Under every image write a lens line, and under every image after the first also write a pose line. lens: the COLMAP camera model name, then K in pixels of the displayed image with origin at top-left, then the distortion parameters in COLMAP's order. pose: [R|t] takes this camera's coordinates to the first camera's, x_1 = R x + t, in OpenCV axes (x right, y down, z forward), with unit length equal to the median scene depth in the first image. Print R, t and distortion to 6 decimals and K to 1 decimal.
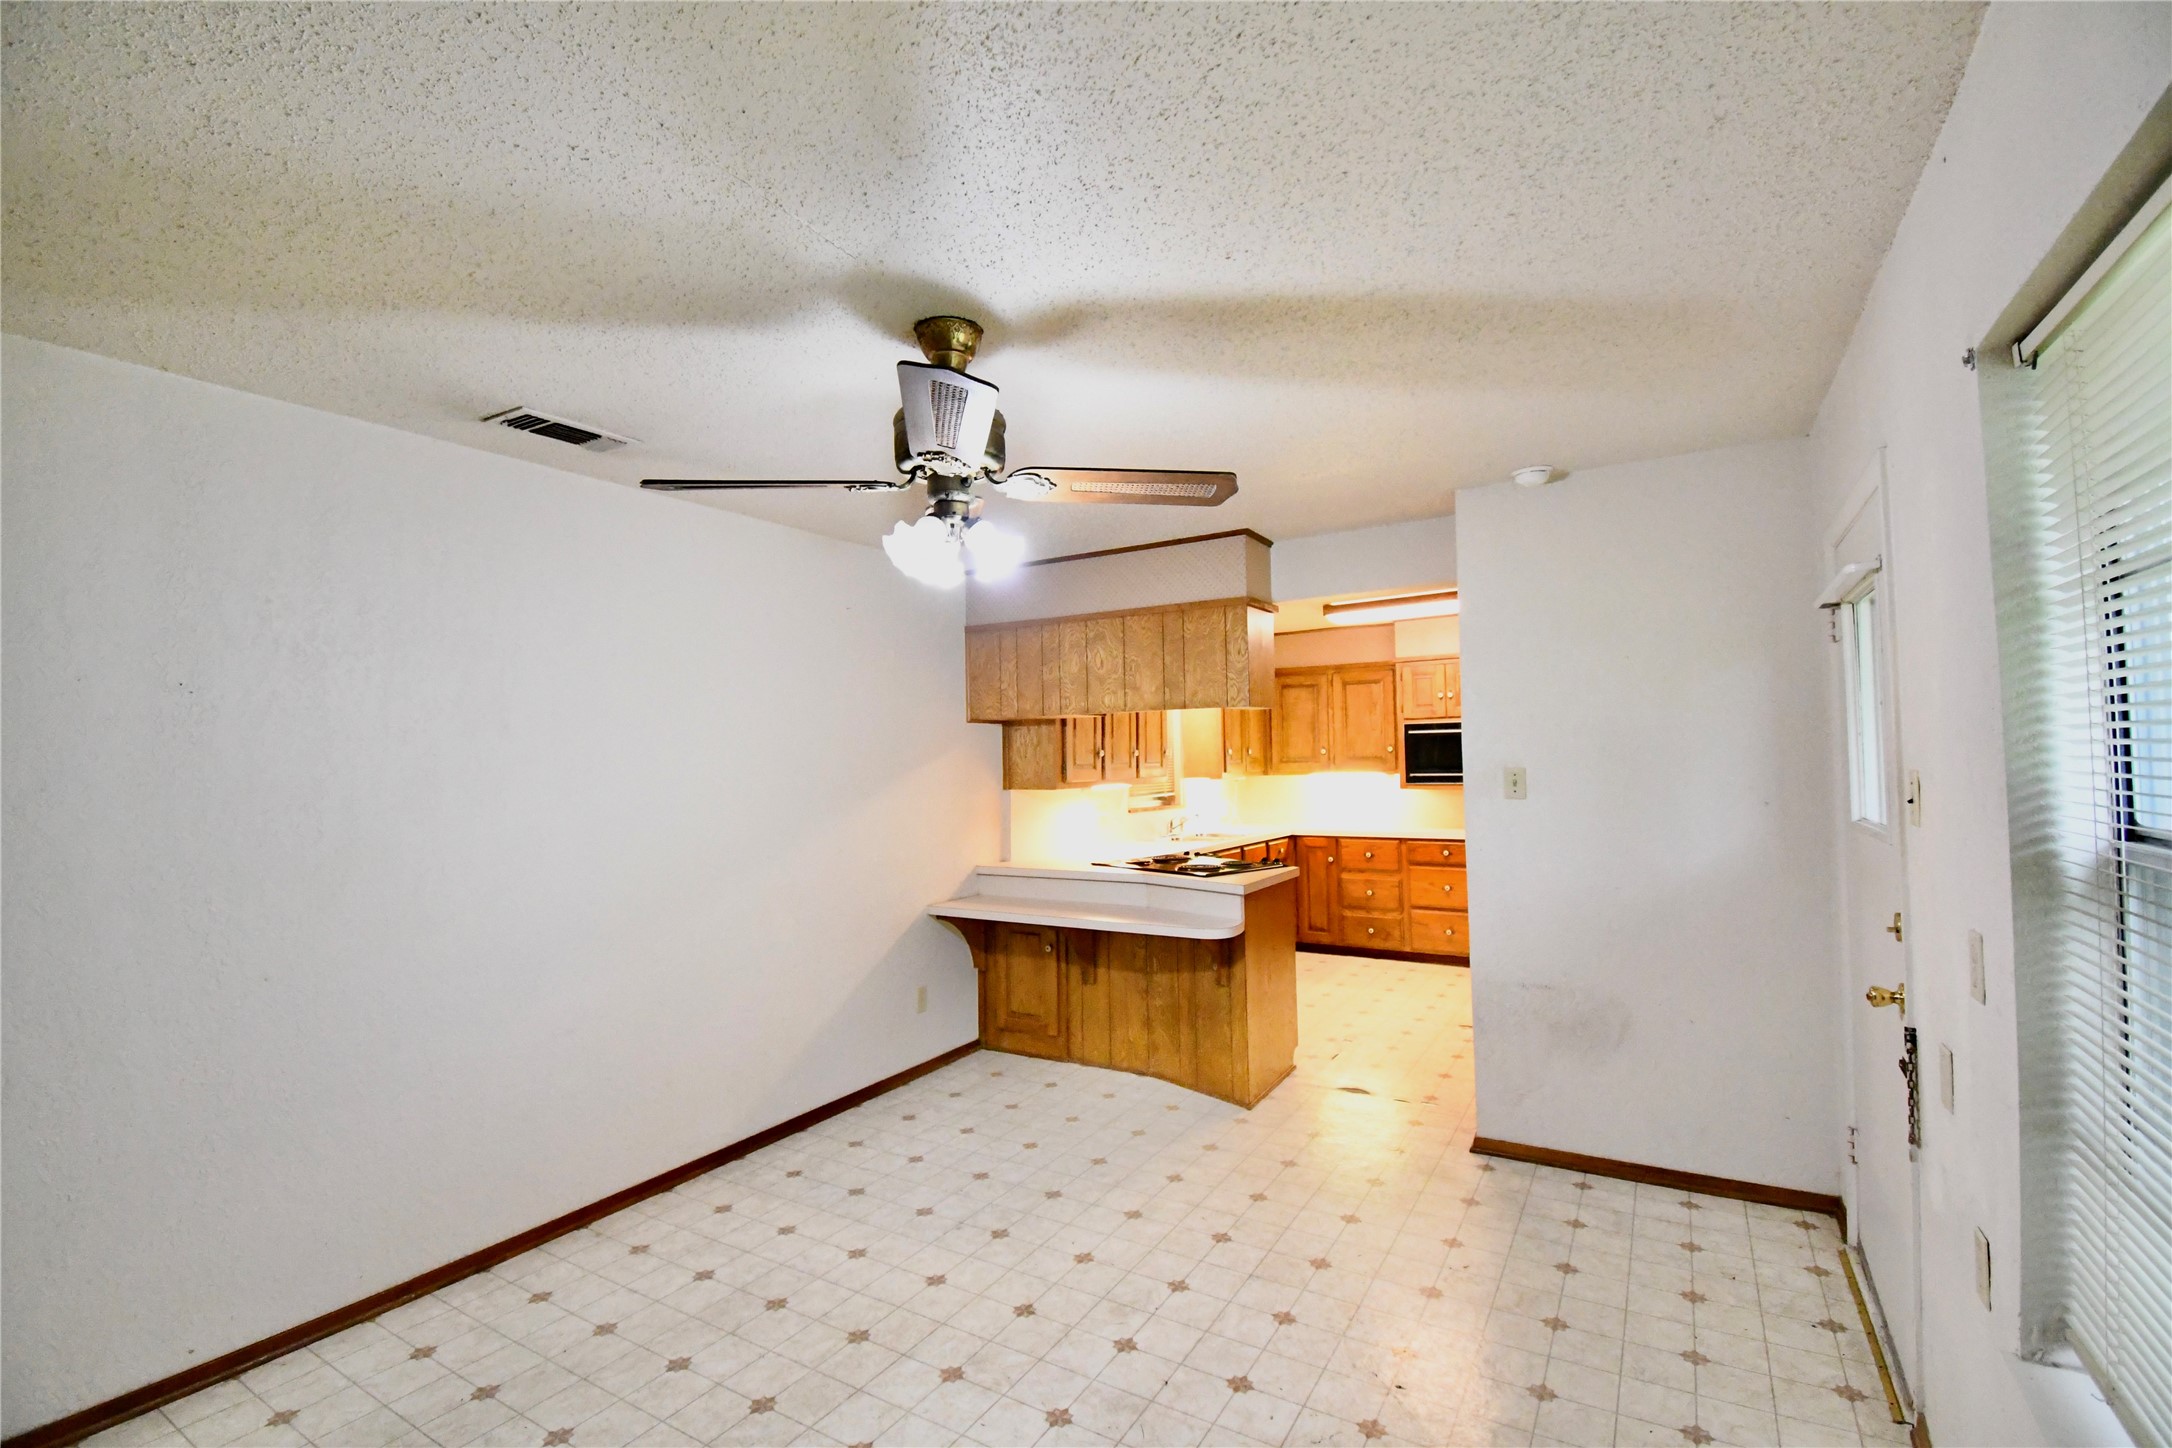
lens RADIAL K [[952.1, 0, 1086.0], [0, 952.1, 724.0], [0, 0, 1]] dist [0.024839, -0.030562]
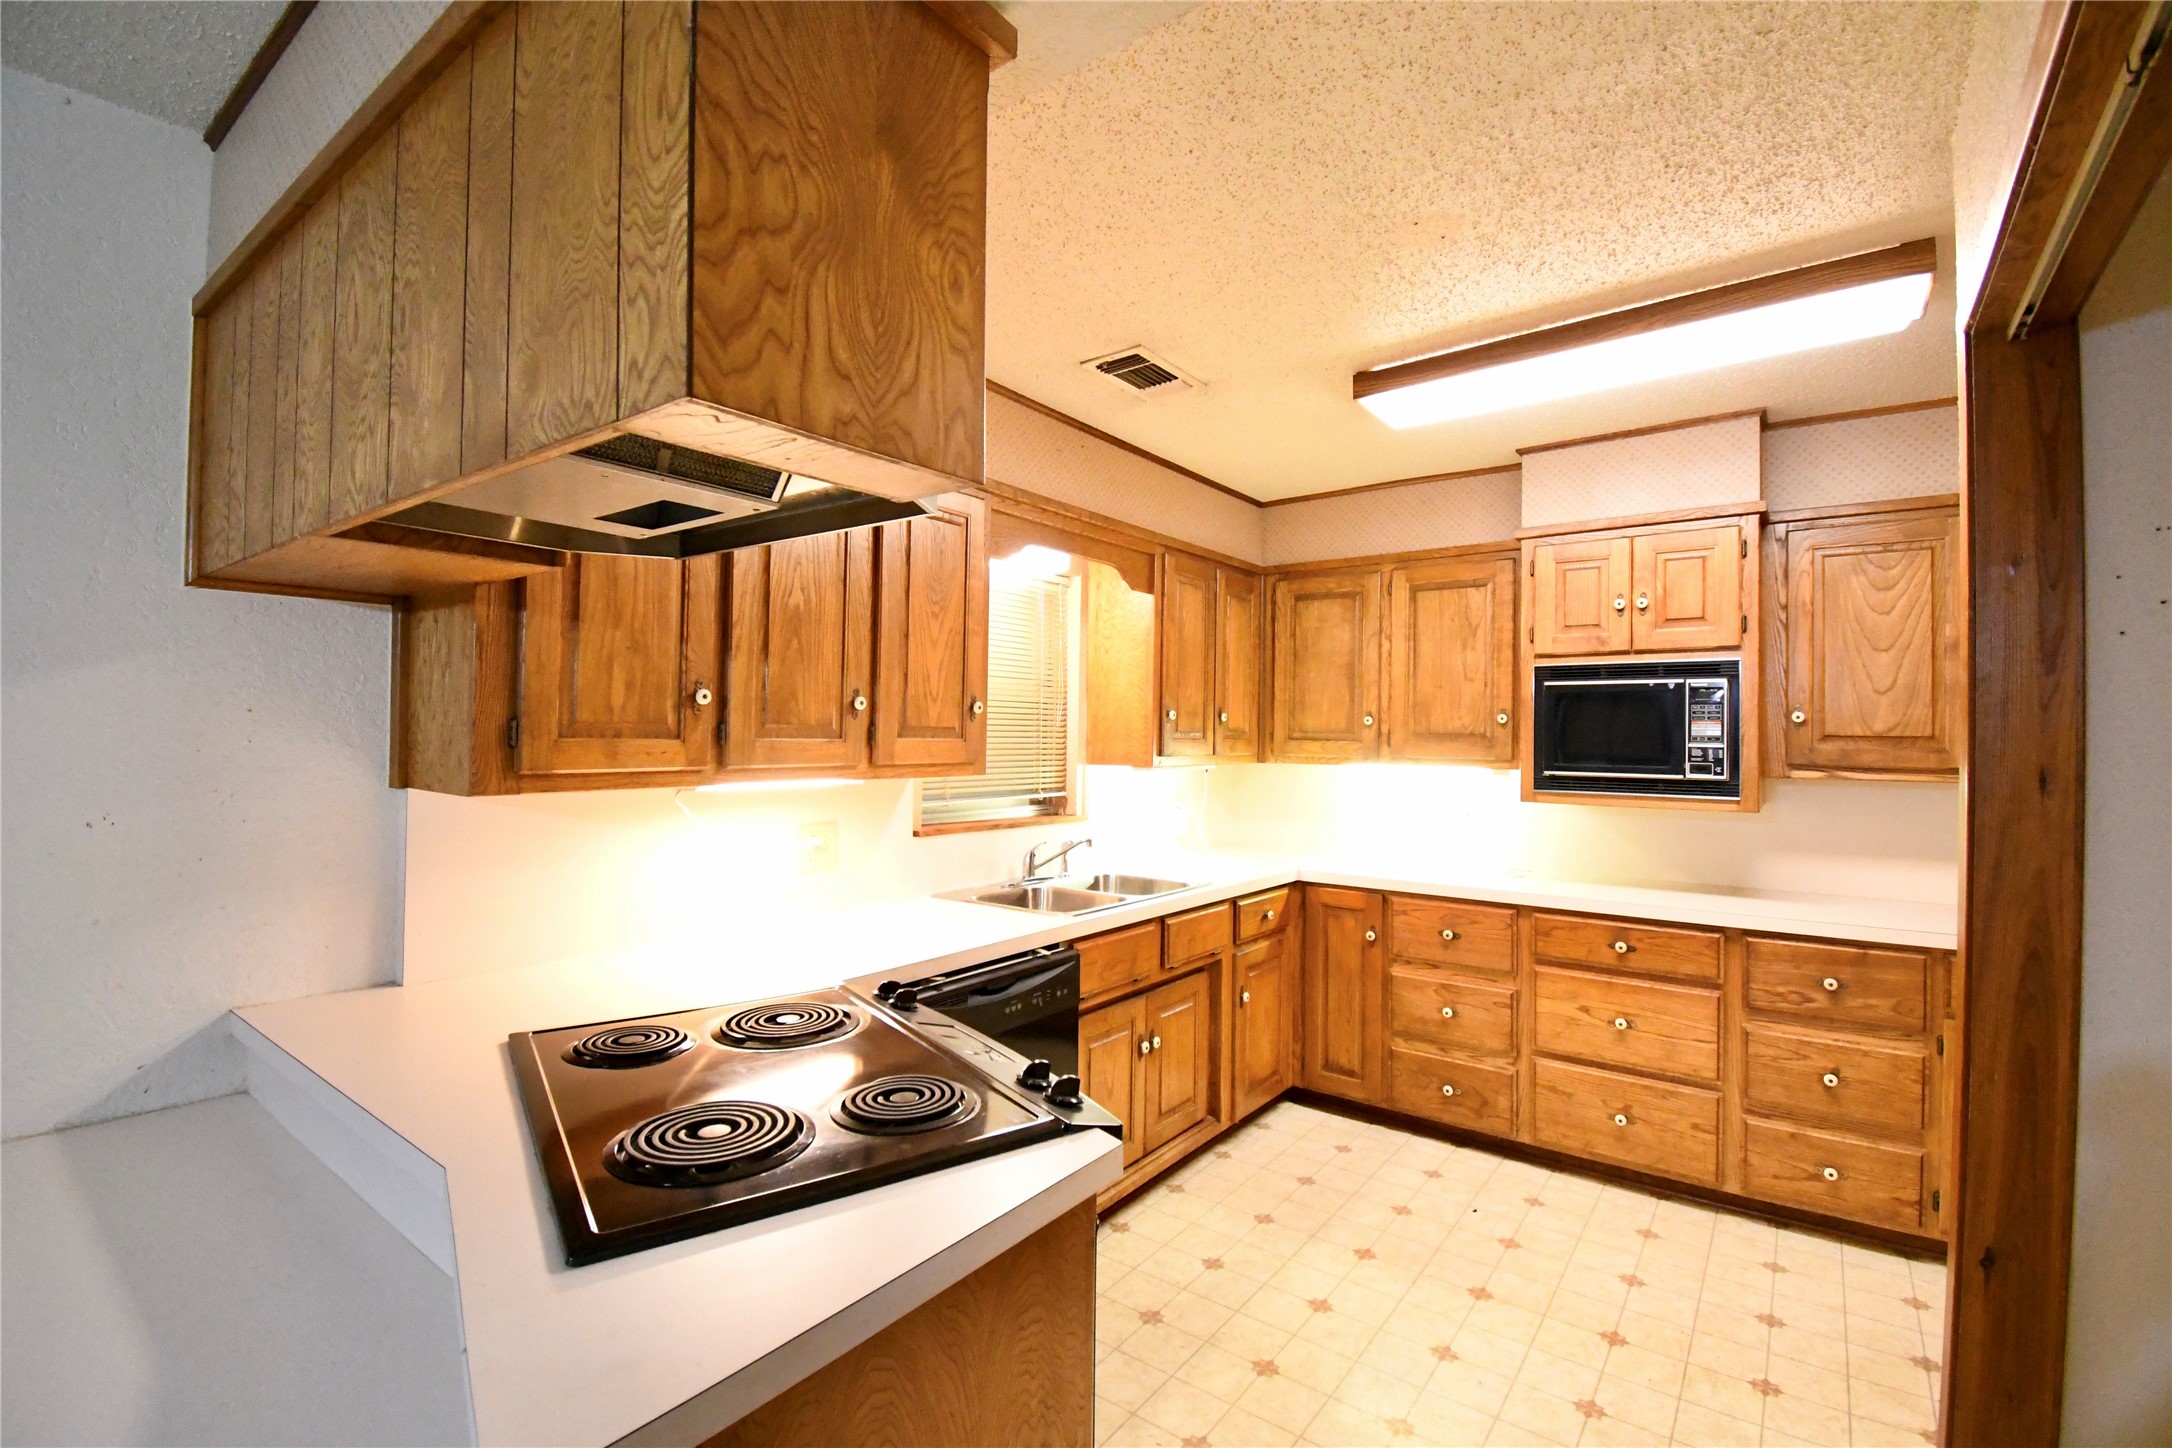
lens RADIAL K [[952.1, 0, 1086.0], [0, 952.1, 724.0], [0, 0, 1]] dist [0.024839, -0.030562]
pose [[0.994623, 0.028342, -0.099607, 0.225910], [-0.025555, 0.999248, 0.029146, 0.029529], [0.100359, -0.026444, 0.994600, 0.715263]]
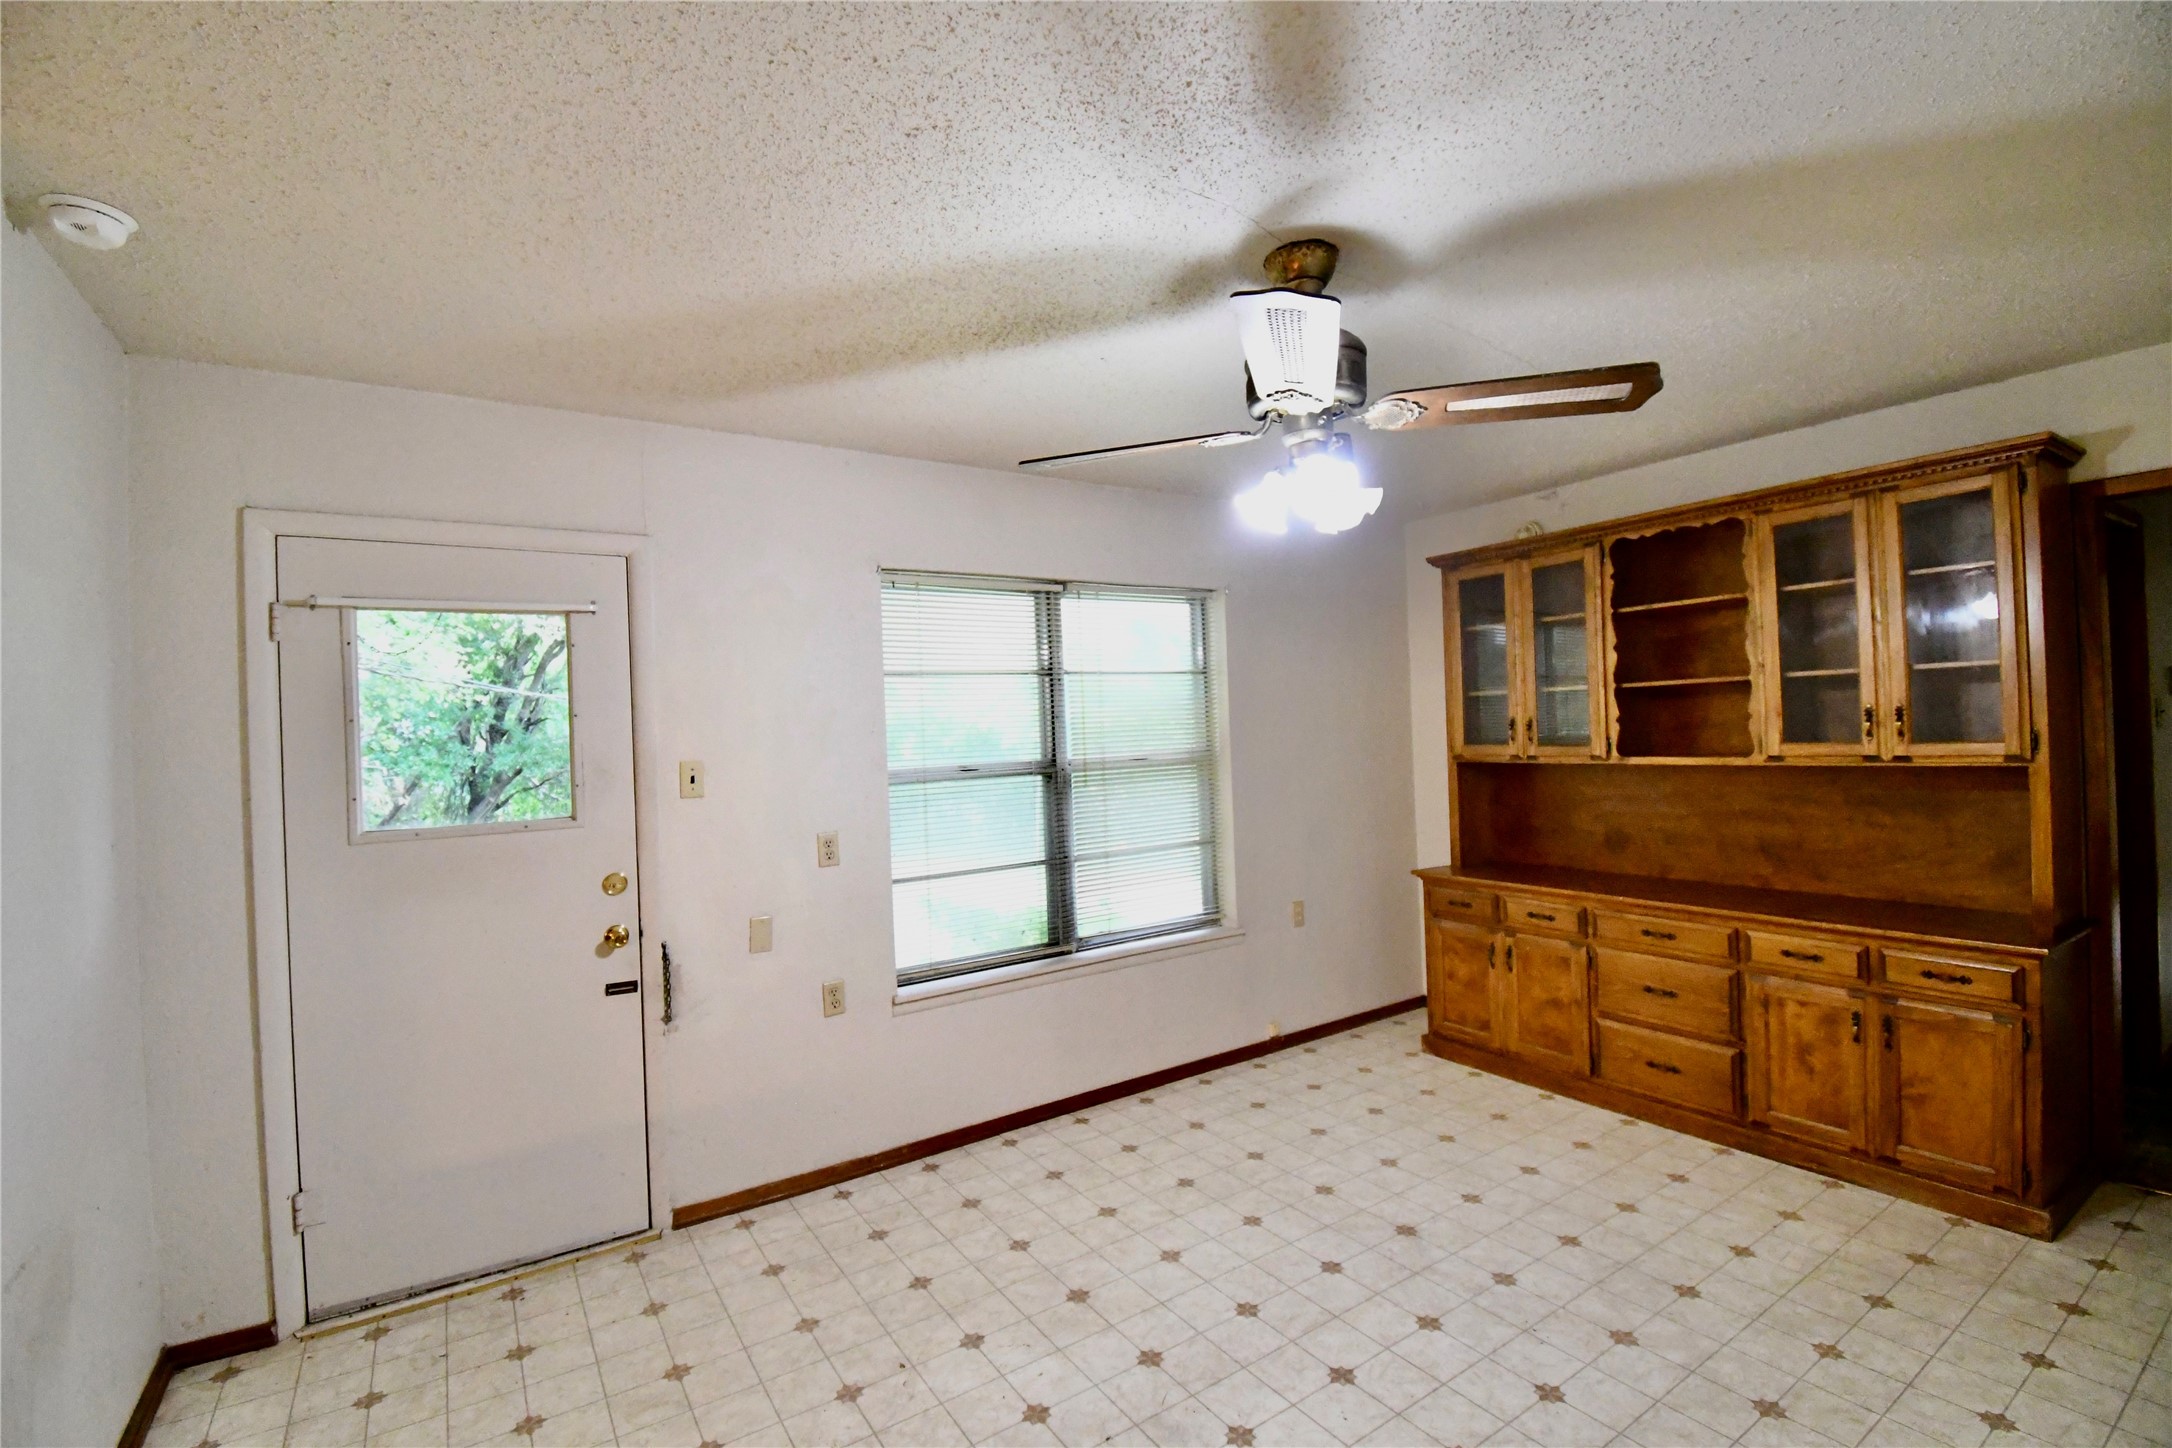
lens RADIAL K [[952.1, 0, 1086.0], [0, 952.1, 724.0], [0, 0, 1]] dist [0.024839, -0.030562]
pose [[-0.902883, 0.057351, 0.426045, -0.144768], [0.040967, 0.998029, -0.047529, 0.035735], [-0.427931, -0.025459, -0.903453, 0.853246]]
